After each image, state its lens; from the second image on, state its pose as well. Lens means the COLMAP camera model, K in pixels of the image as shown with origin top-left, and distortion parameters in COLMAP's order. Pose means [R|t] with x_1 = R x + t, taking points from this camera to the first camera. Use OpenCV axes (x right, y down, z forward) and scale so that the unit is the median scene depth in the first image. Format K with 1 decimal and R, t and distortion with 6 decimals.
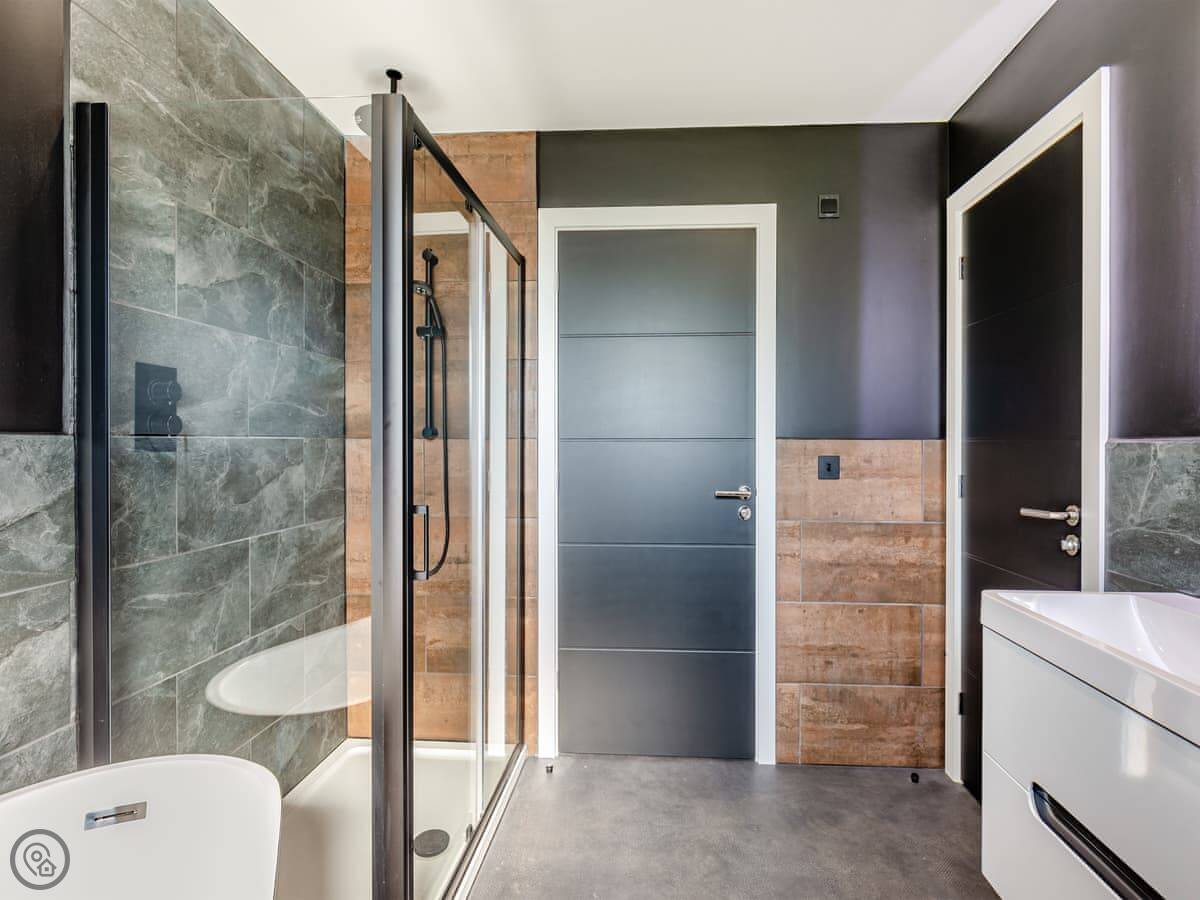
lens RADIAL K [[874.0, 0, 603.2], [0, 874.0, 444.2], [0, 0, 1]] dist [-0.009455, 0.005623]
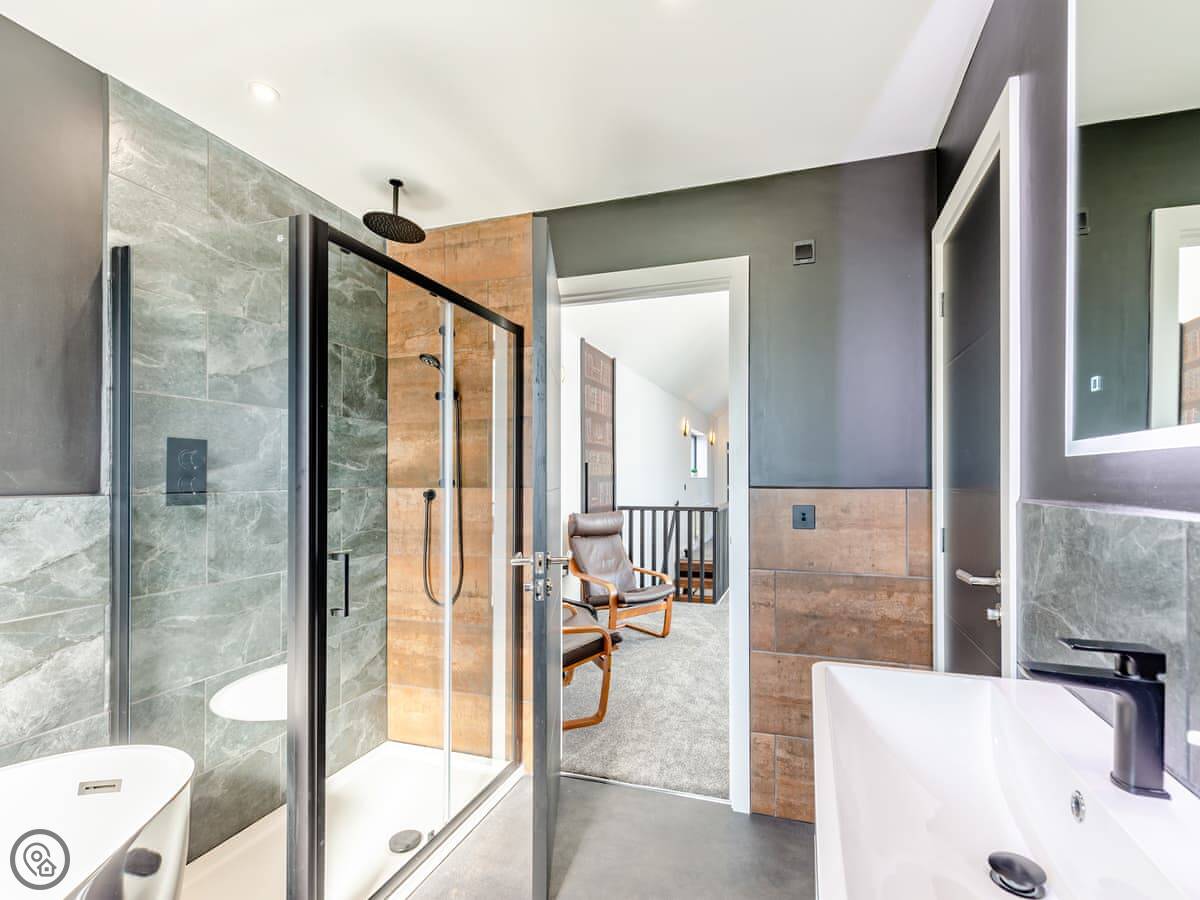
lens RADIAL K [[805.7, 0, 605.9], [0, 805.7, 454.8], [0, 0, 1]] dist [0.008731, 0.000038]
pose [[0.937010, -0.014139, -0.349017, 0.451902], [0.009400, 0.999839, -0.015270, -0.039002], [0.349177, 0.011028, 0.936992, 0.085632]]
